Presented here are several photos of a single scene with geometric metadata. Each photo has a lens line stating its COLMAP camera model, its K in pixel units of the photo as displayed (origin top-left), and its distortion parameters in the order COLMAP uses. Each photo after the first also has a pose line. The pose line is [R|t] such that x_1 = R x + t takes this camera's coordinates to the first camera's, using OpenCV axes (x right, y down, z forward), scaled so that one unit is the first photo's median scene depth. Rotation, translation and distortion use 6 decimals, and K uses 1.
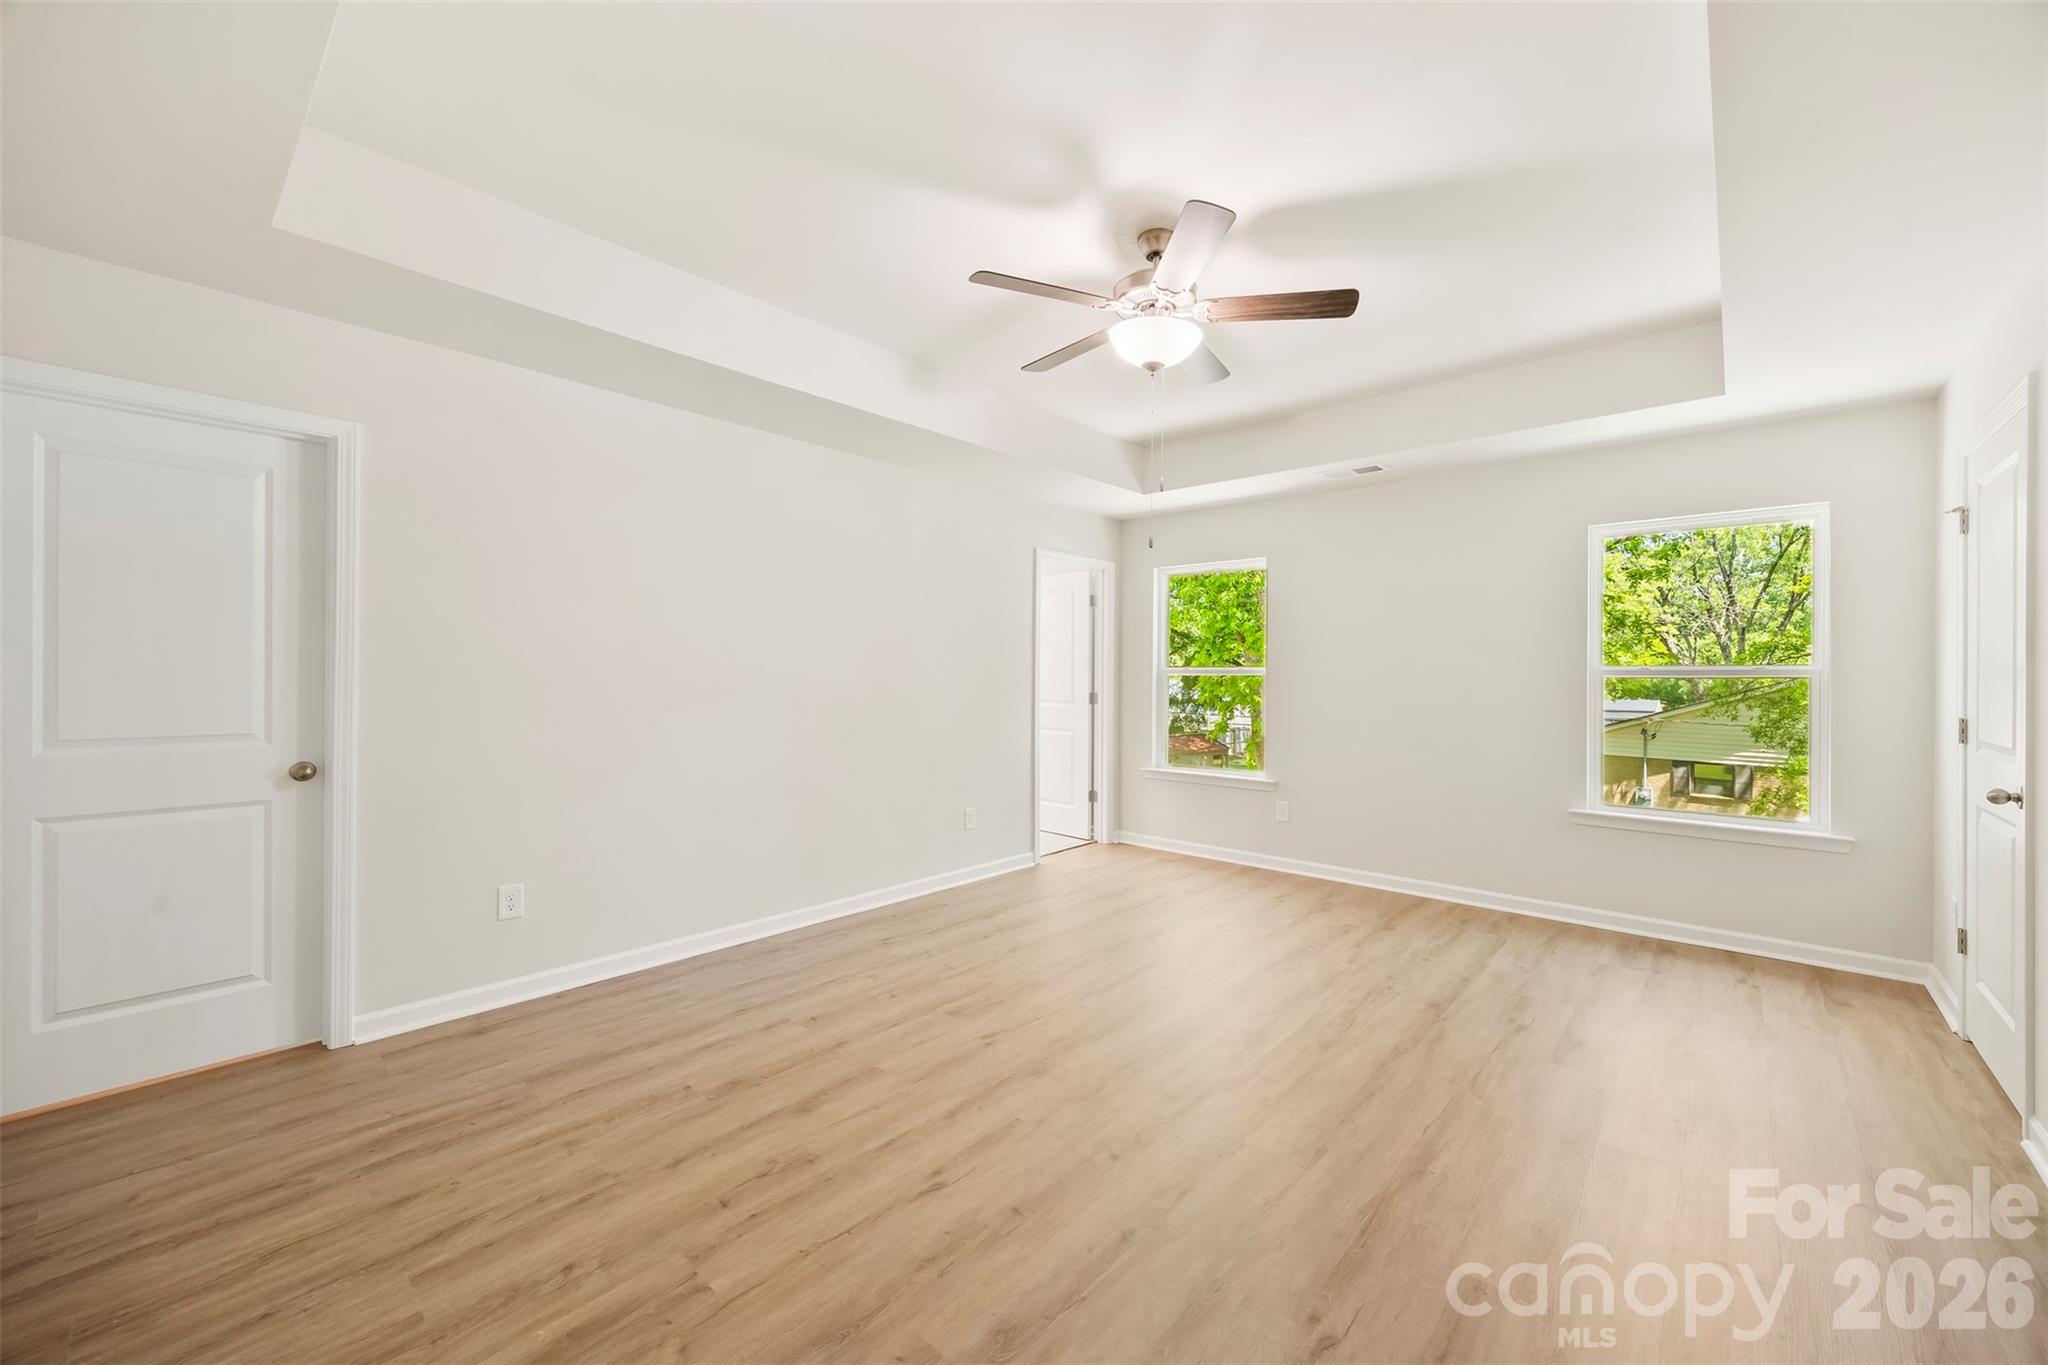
lens RADIAL K [[788.9, 0, 1033.6], [0, 788.9, 672.8], [0, 0, 1]] dist [-0.002238, 0.000415]
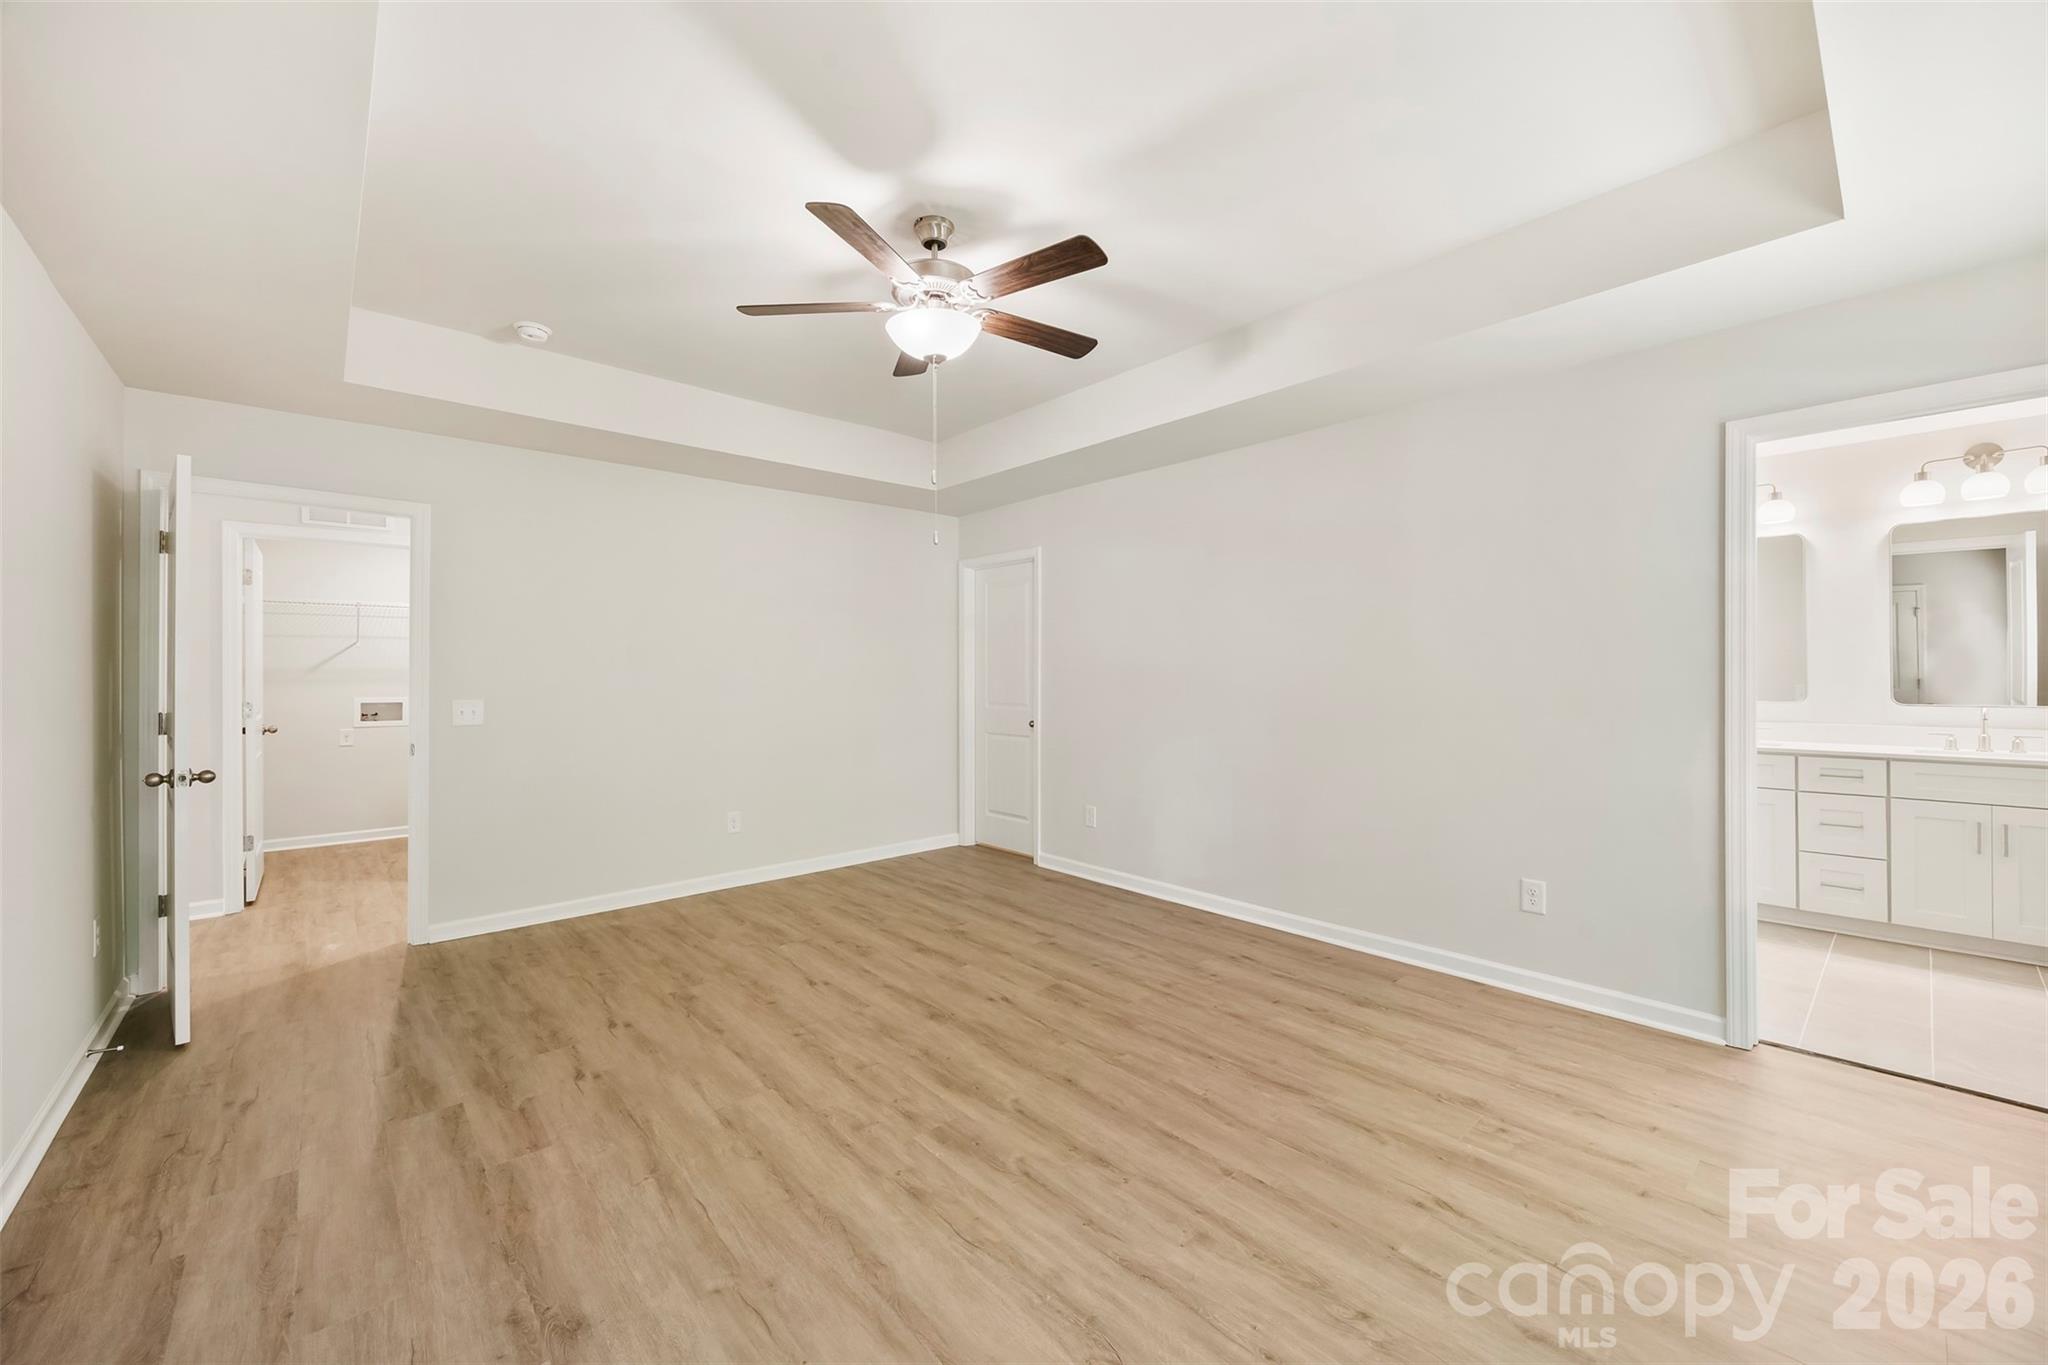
lens RADIAL K [[788.9, 0, 1037.9], [0, 788.9, 679.6], [0, 0, 1]] dist [-0.002238, 0.000415]
pose [[-0.102526, 0.003019, -0.994726, 0.845127], [0.006570, 0.999976, 0.002357, 0.004374], [0.994709, -0.006294, -0.102543, 0.937082]]
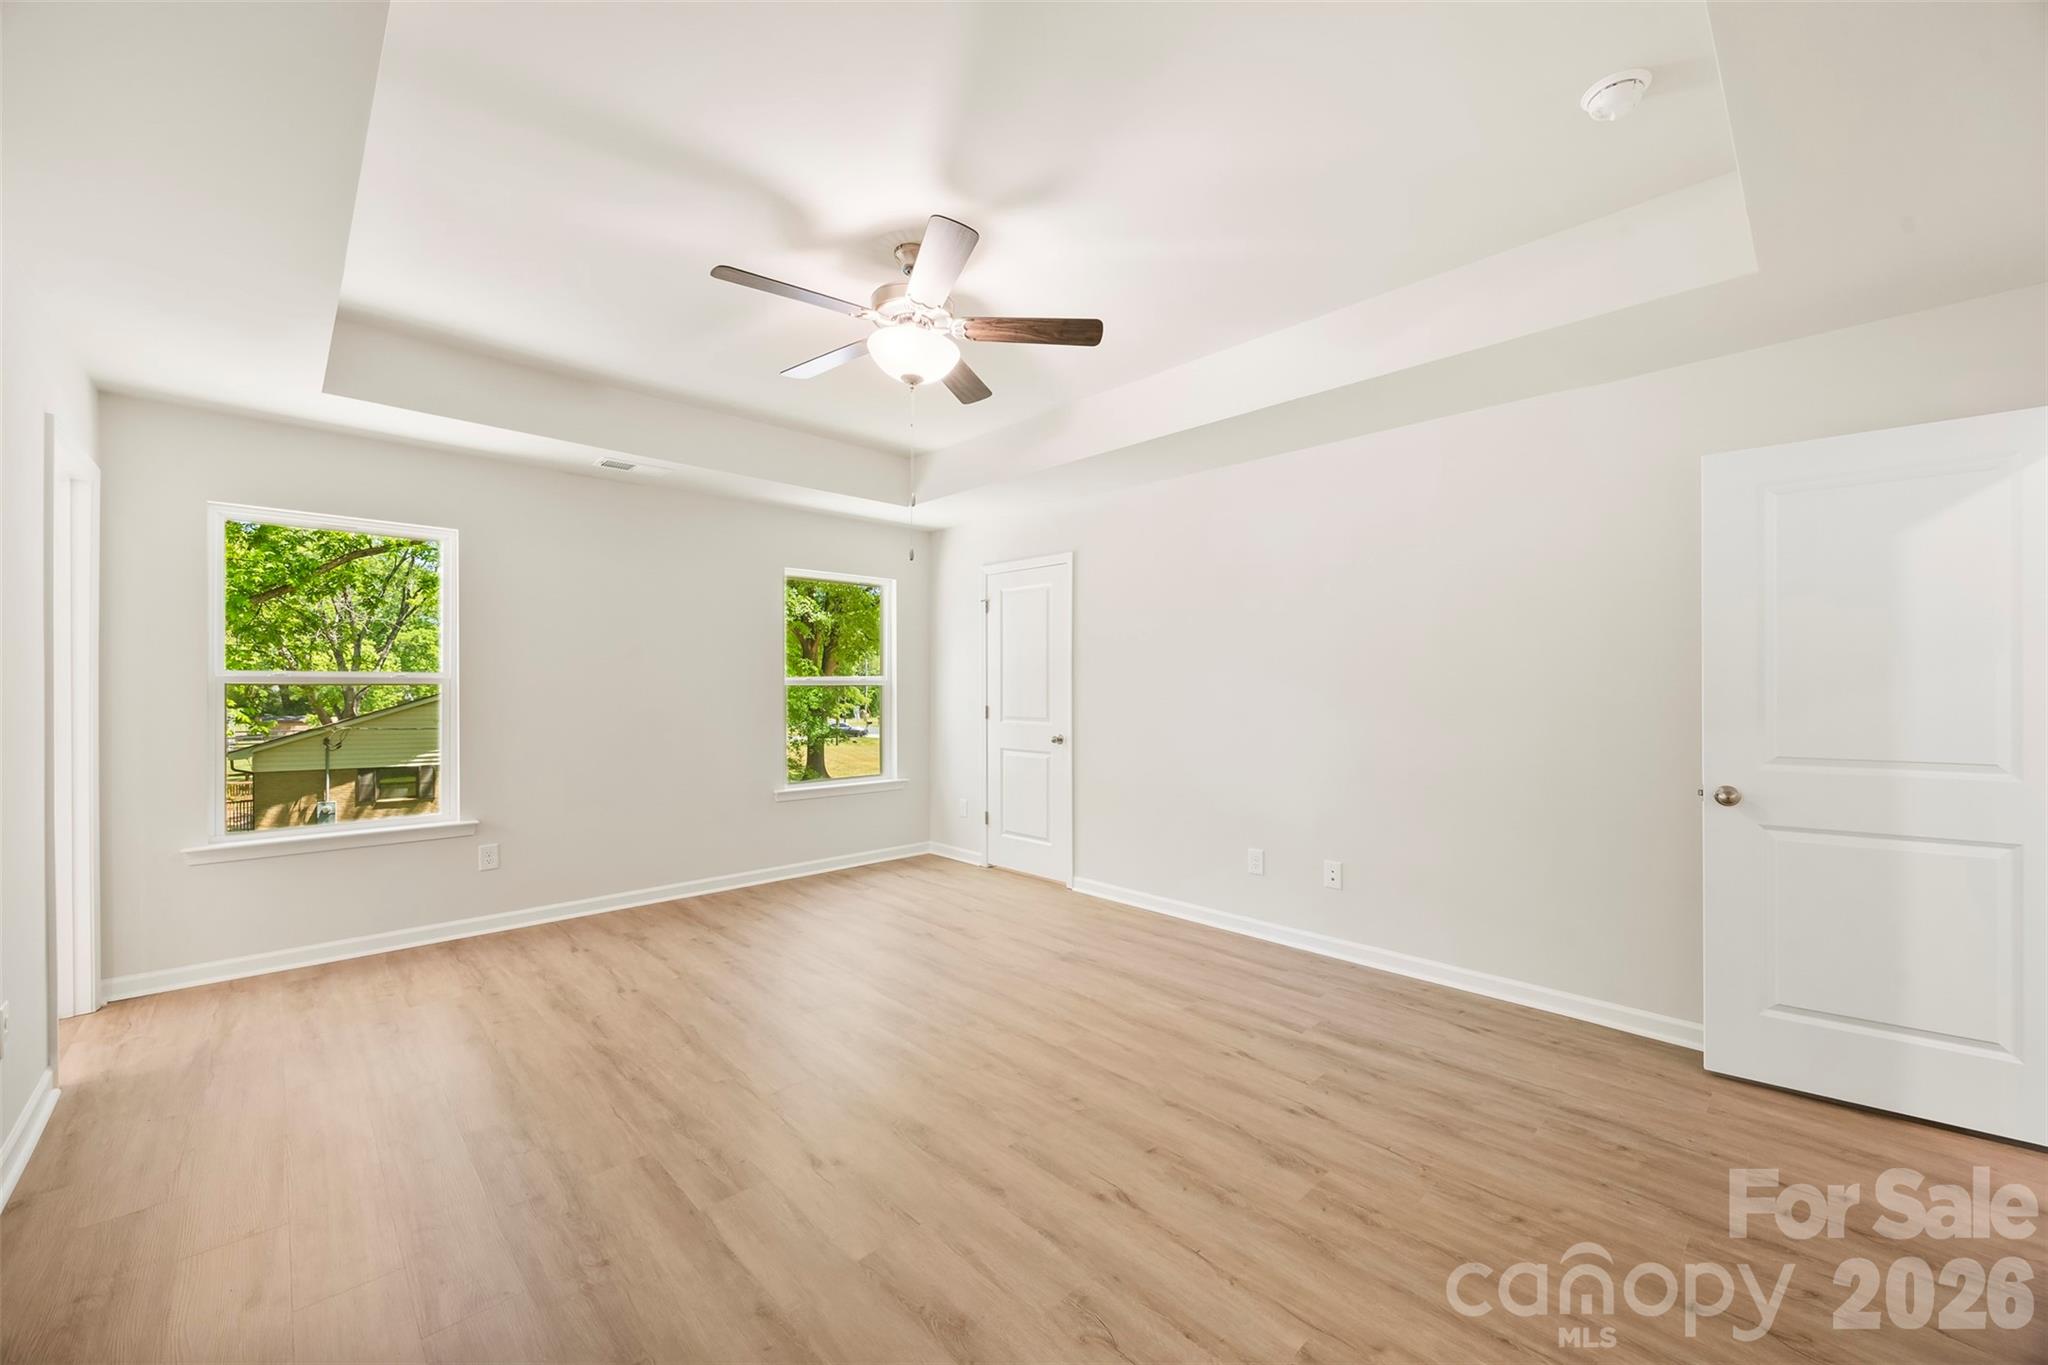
lens RADIAL K [[788.9, 0, 1031.1], [0, 788.9, 686.7], [0, 0, 1]] dist [-0.002238, 0.000415]
pose [[0.070401, -0.006046, 0.997500, -0.645317], [-0.004347, 0.999970, 0.006368, -0.004199], [-0.997509, -0.004785, 0.070373, 0.596514]]
